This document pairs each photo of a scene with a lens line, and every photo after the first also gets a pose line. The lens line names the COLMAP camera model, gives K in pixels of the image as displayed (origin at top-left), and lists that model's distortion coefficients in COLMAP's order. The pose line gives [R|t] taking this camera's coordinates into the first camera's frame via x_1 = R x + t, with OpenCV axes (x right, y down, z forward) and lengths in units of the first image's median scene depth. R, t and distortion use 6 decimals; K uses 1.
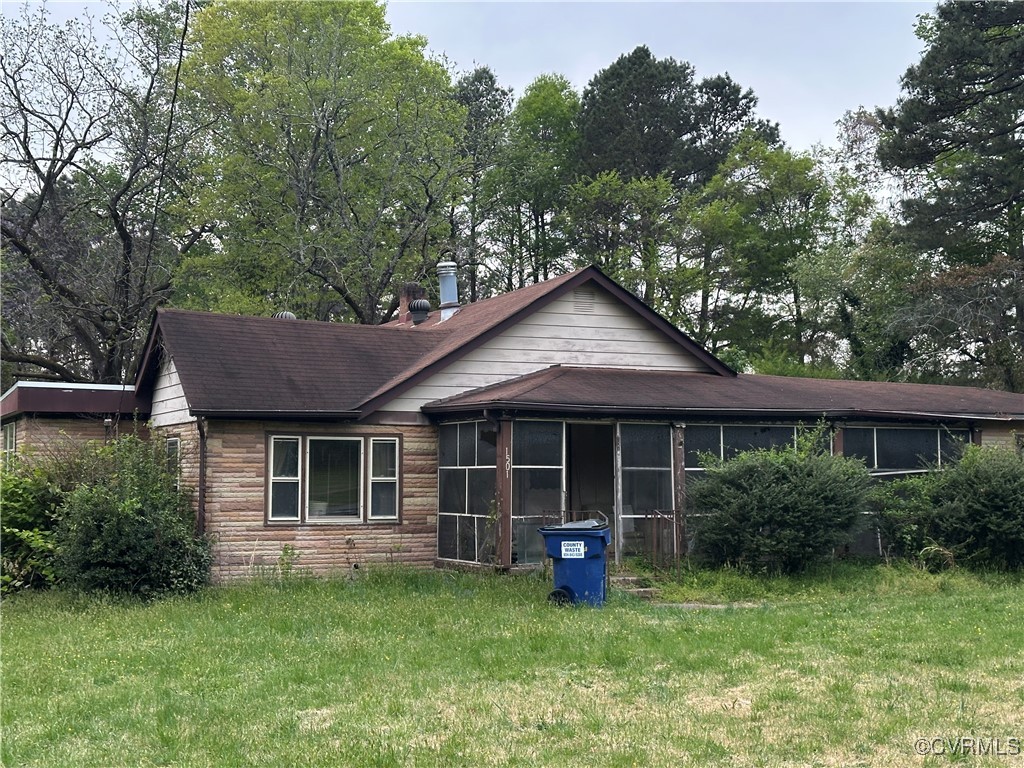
lens RADIAL K [[1434.2, 0, 511.7], [0, 1434.2, 383.4], [0, 0, 1]] dist [0.138605, 0.000000]
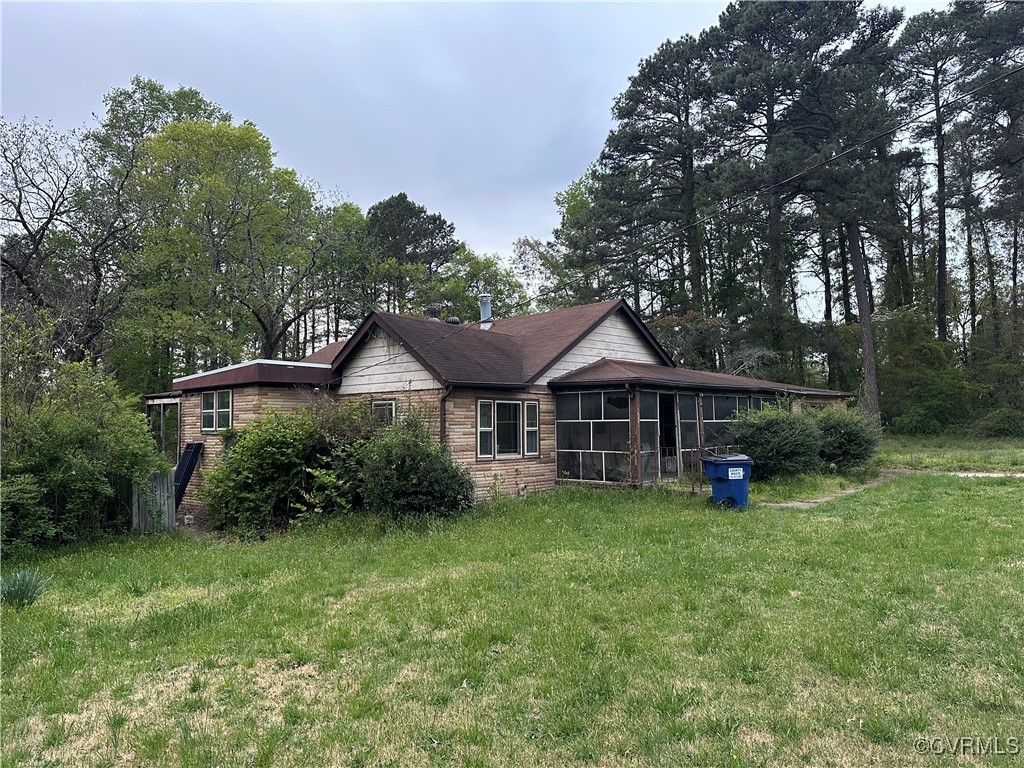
lens RADIAL K [[713.2, 0, 512.9], [0, 713.2, 393.1], [0, 0, 1]] dist [0.032037, -0.007532]
pose [[0.924930, 0.009090, 0.380028, -0.390105], [-0.016536, 0.999730, 0.016335, 0.016185], [-0.379777, -0.021393, 0.924831, 0.301959]]
